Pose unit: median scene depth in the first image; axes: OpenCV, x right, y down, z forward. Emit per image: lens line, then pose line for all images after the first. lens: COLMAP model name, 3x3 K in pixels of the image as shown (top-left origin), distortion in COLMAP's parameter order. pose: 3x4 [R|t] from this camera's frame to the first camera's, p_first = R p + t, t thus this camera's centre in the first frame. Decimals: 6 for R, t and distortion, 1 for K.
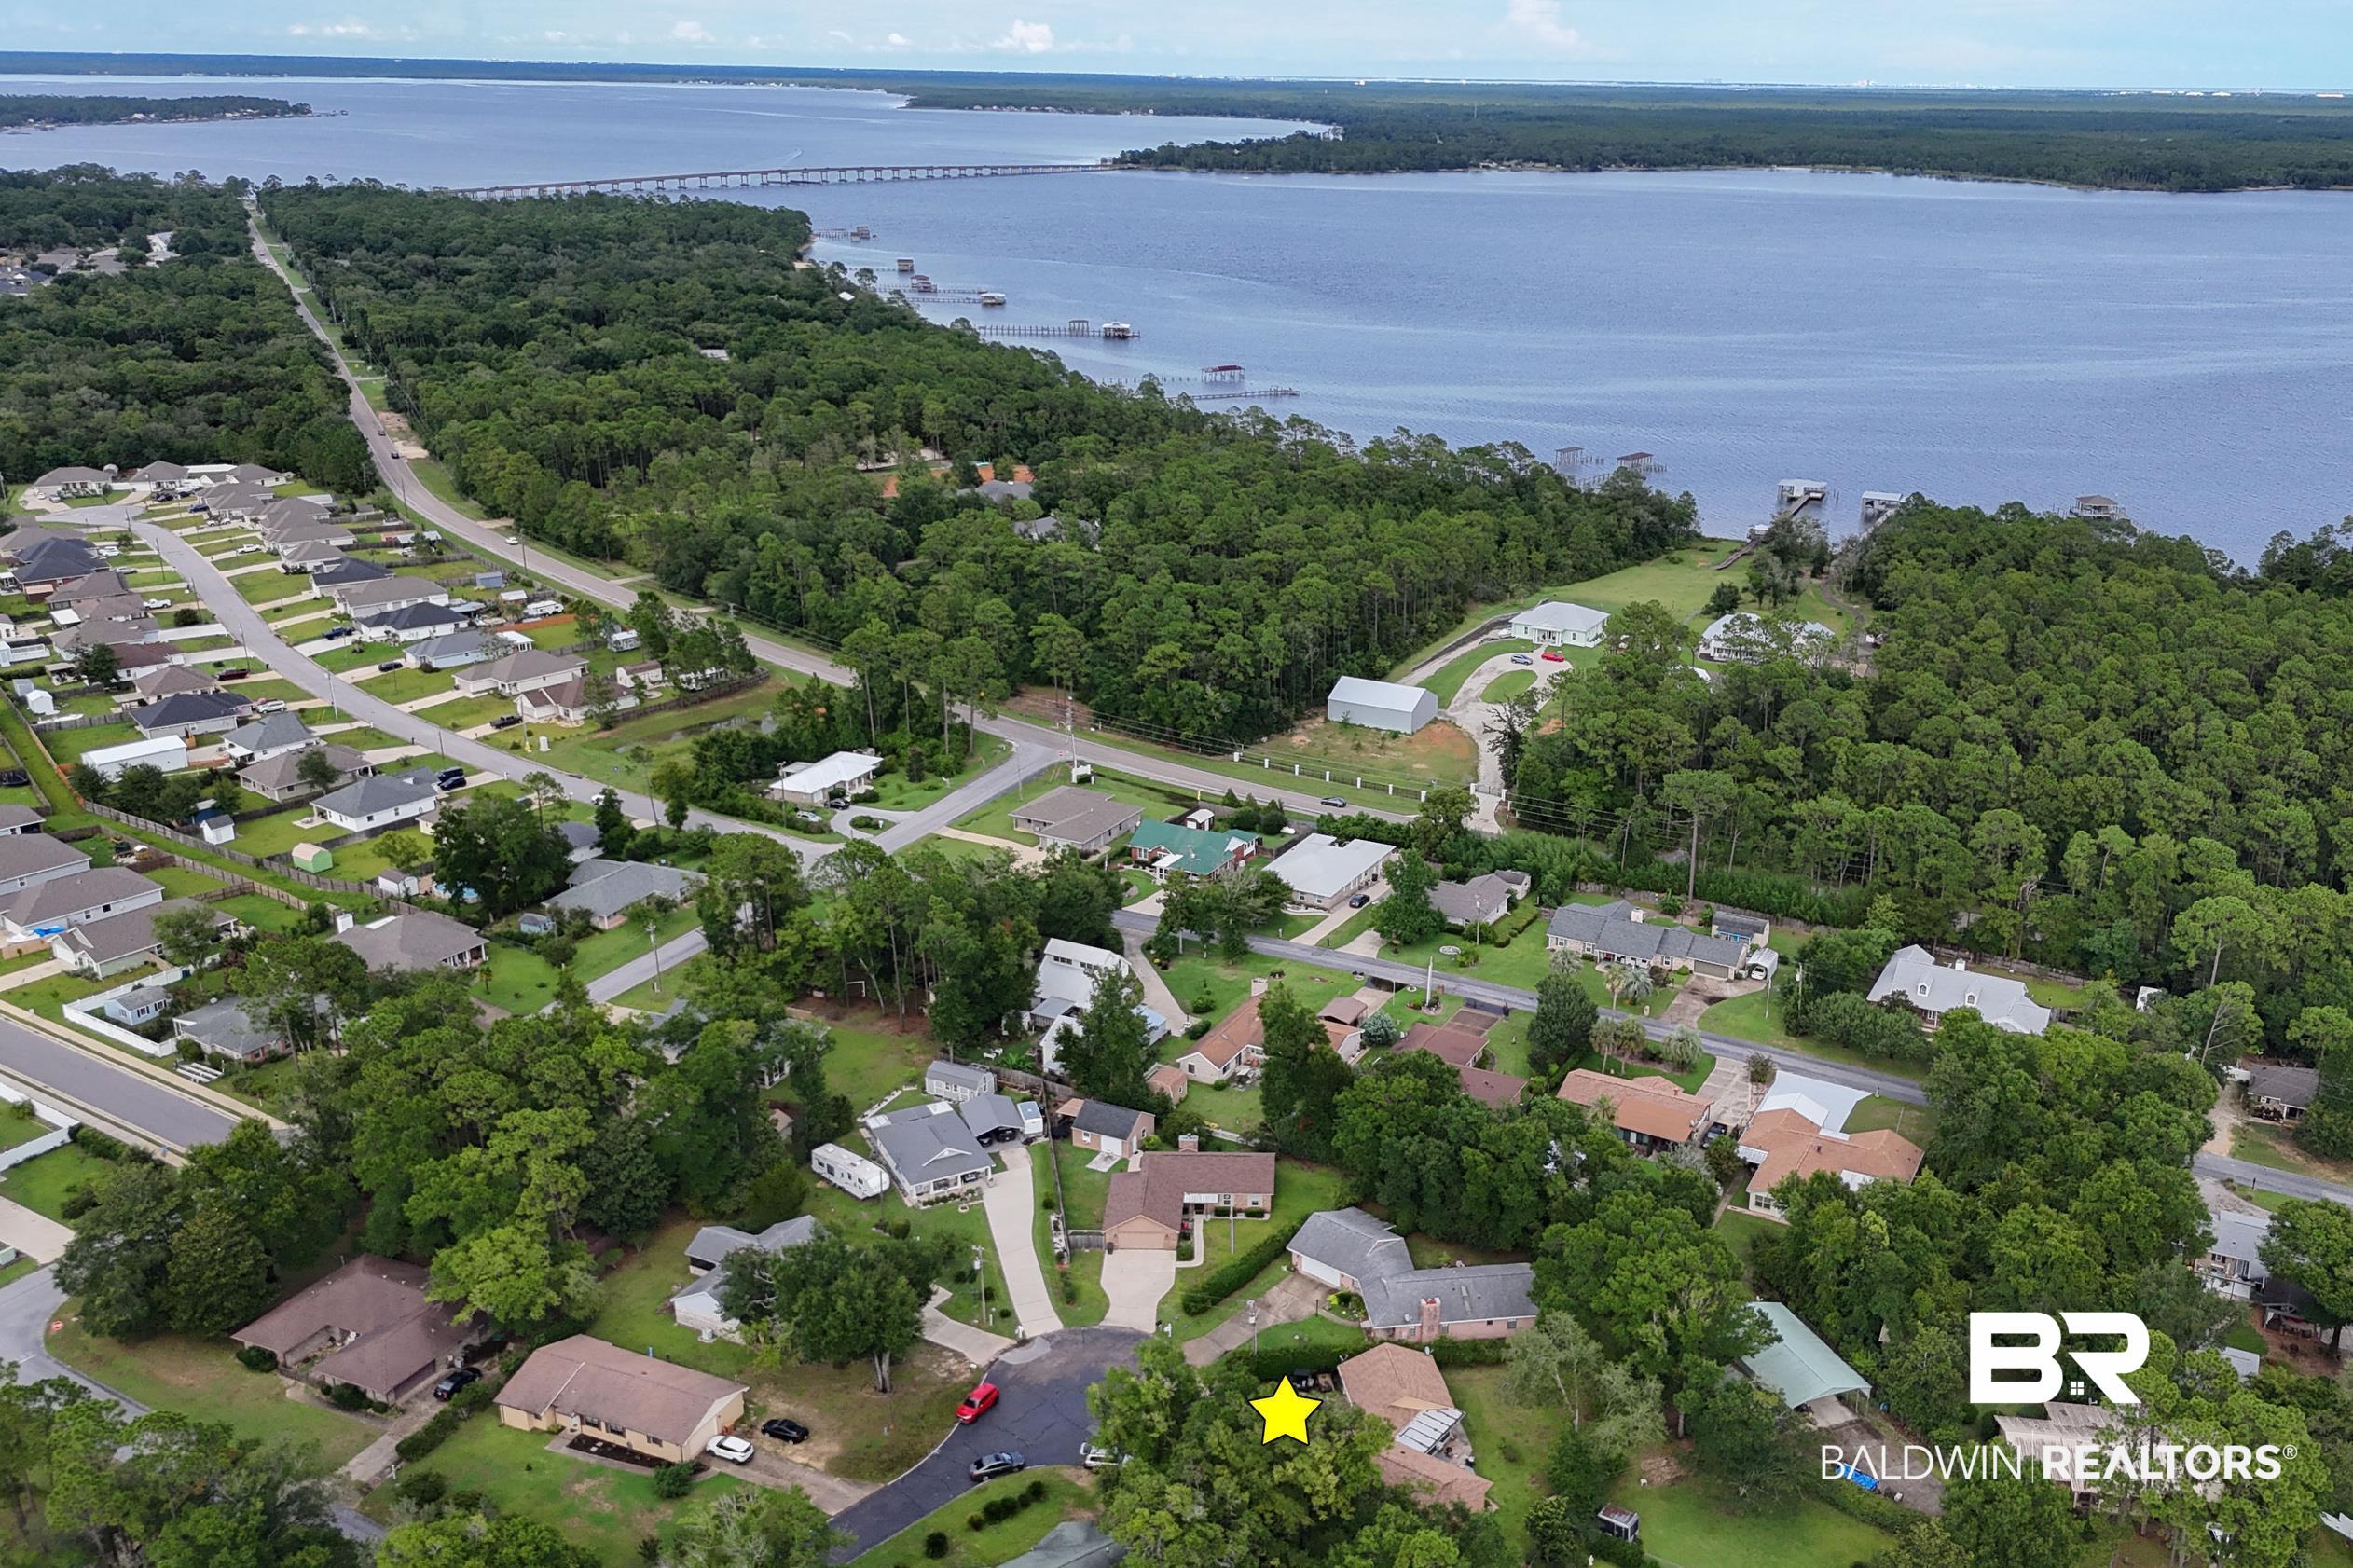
lens RADIAL K [[2603.1, 0, 1152.1], [0, 2603.1, 782.4], [0, 0, 1]] dist [0.084665, -0.132654]
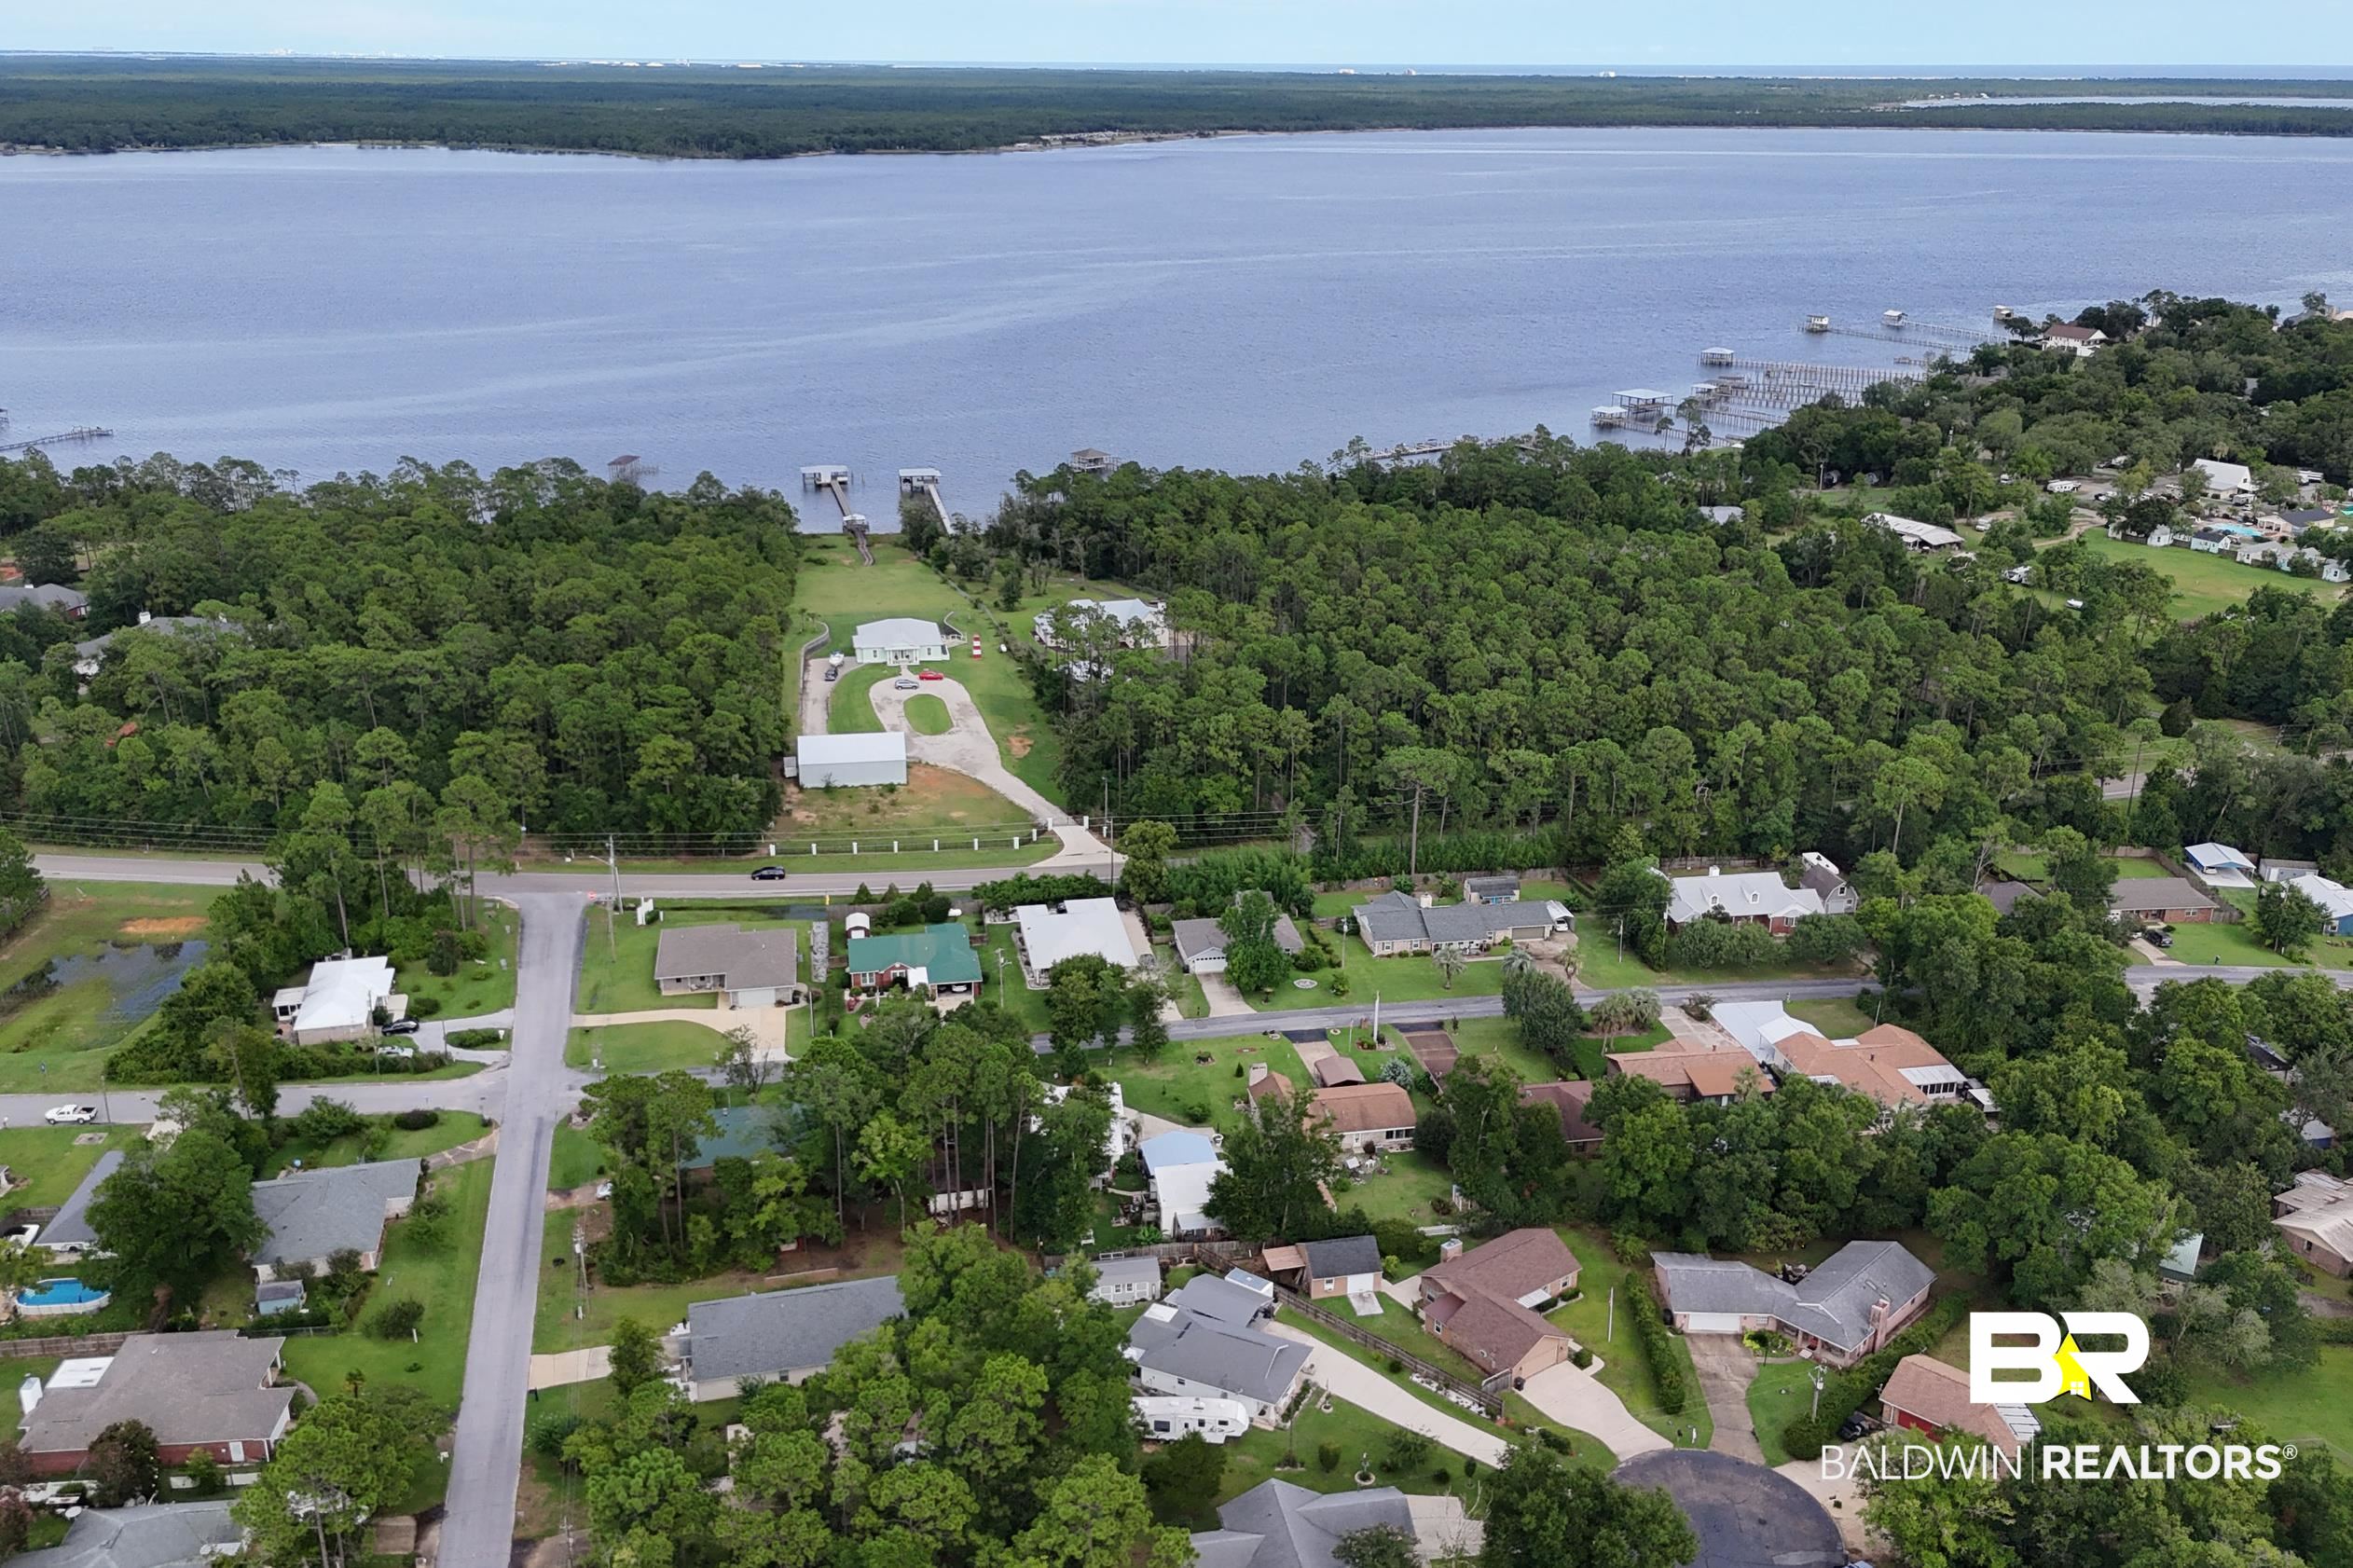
lens RADIAL K [[2603.1, 0, 1152.1], [0, 2603.1, 782.4], [0, 0, 1]] dist [0.084665, -0.132654]
pose [[0.697568, -0.199065, 0.688311, -0.248260], [0.191889, 0.977444, 0.088215, -0.044495], [-0.690346, 0.070543, 0.720032, 0.164325]]
